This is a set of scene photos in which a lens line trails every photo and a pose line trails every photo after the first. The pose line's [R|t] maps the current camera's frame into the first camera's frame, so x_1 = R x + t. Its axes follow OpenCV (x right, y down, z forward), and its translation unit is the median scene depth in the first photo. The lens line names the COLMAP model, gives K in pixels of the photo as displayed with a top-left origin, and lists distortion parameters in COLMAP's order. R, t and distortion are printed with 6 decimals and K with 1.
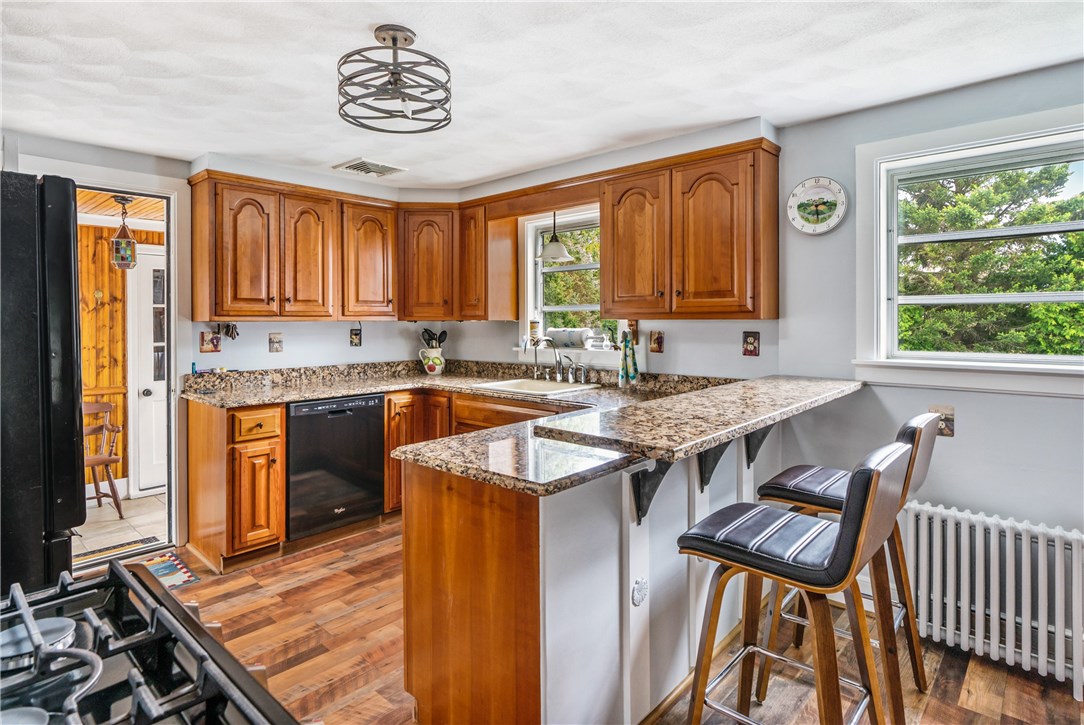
lens RADIAL K [[574.6, 0, 538.8], [0, 574.6, 322.5], [0, 0, 1]] dist [-0.001755, 0.000040]
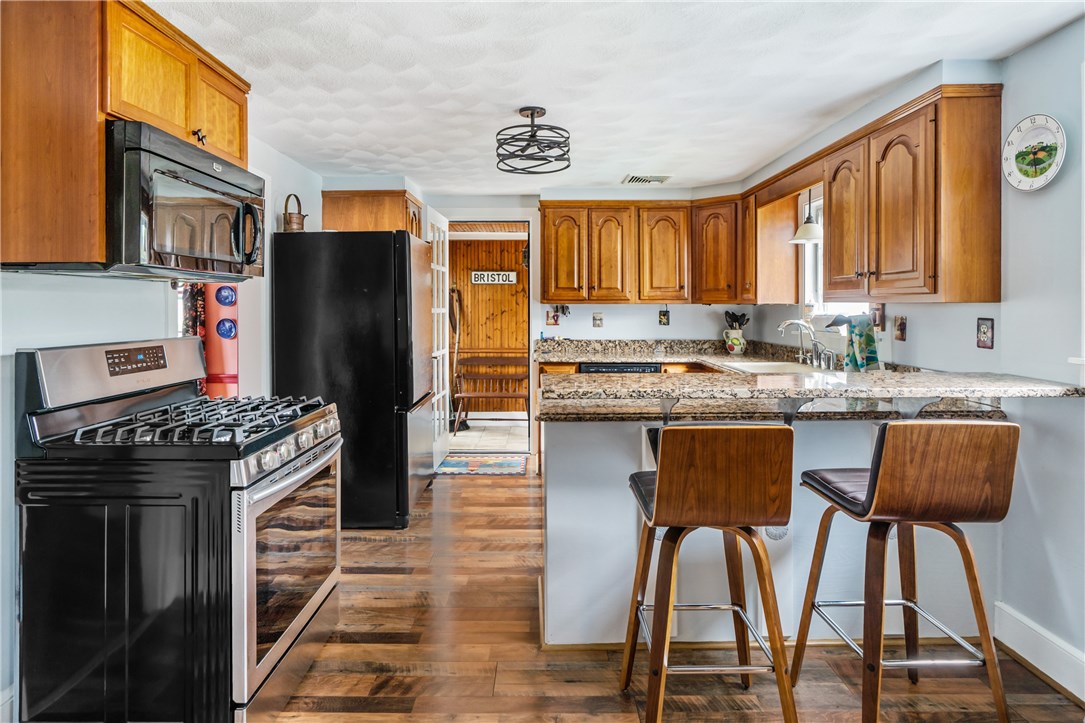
lens RADIAL K [[575.2, 0, 539.3], [0, 575.2, 321.4], [0, 0, 1]] dist [-0.001755, 0.000040]
pose [[0.675947, 0.025182, -0.736520, 0.467581], [-0.006586, 0.999583, 0.028132, 0.001924], [0.736921, -0.014165, 0.675831, -0.001270]]
